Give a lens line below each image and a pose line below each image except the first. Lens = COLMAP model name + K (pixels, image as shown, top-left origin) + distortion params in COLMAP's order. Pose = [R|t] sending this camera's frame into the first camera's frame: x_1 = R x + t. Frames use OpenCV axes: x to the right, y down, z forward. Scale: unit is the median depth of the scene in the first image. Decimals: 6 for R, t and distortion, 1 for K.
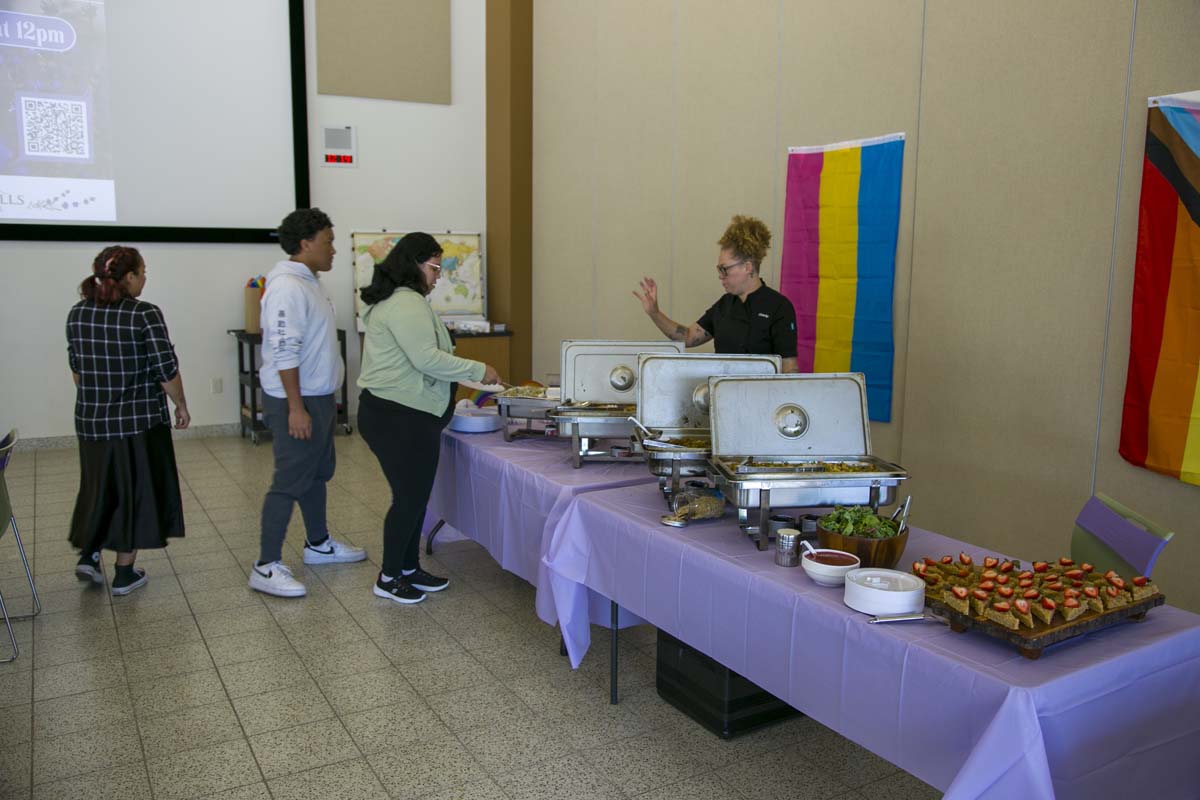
lens RADIAL K [[1008.1, 0, 600.0], [0, 1008.1, 400.0], [0, 0, 1]] dist [-0.070258, 0.132896]
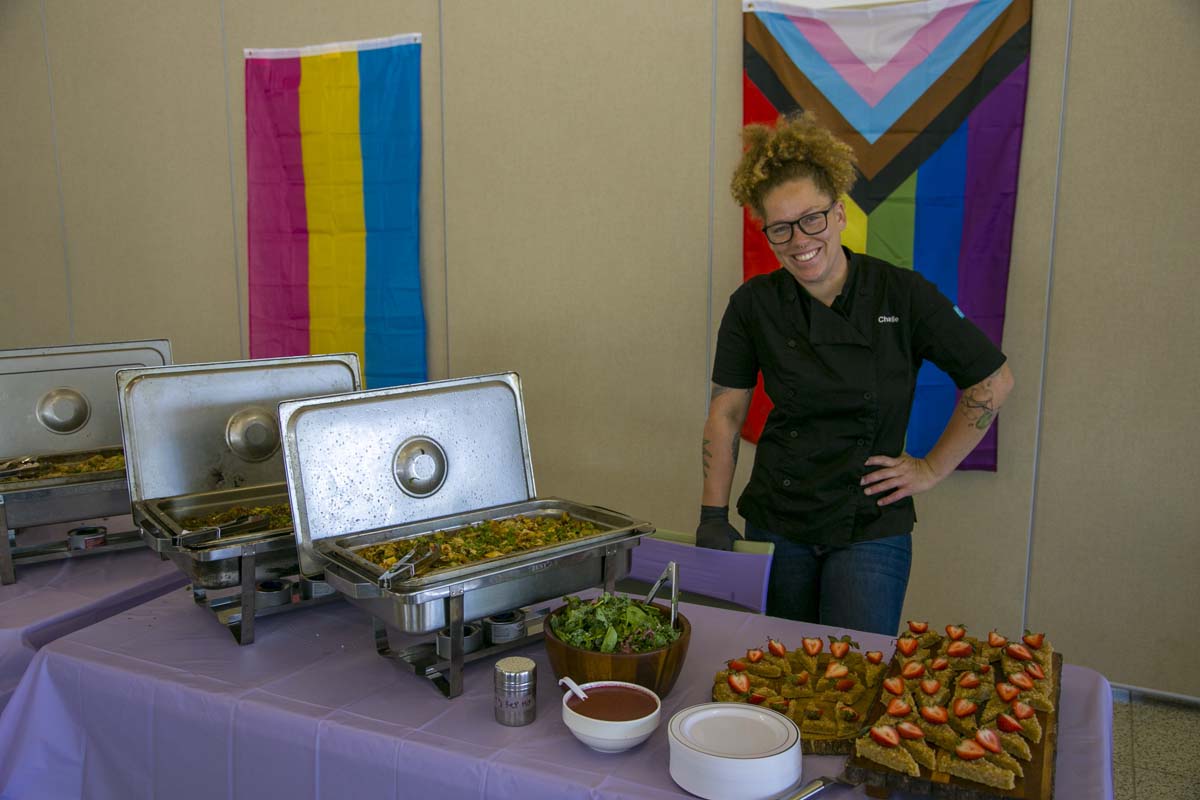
lens RADIAL K [[1076.6, 0, 600.0], [0, 1076.6, 400.0], [0, 0, 1]] dist [0.000732, 0.008256]
pose [[0.827350, -0.111220, 0.550565, -0.056122], [0.094062, 0.993792, 0.059406, -0.030429], [-0.553754, 0.002638, 0.832676, 0.254382]]
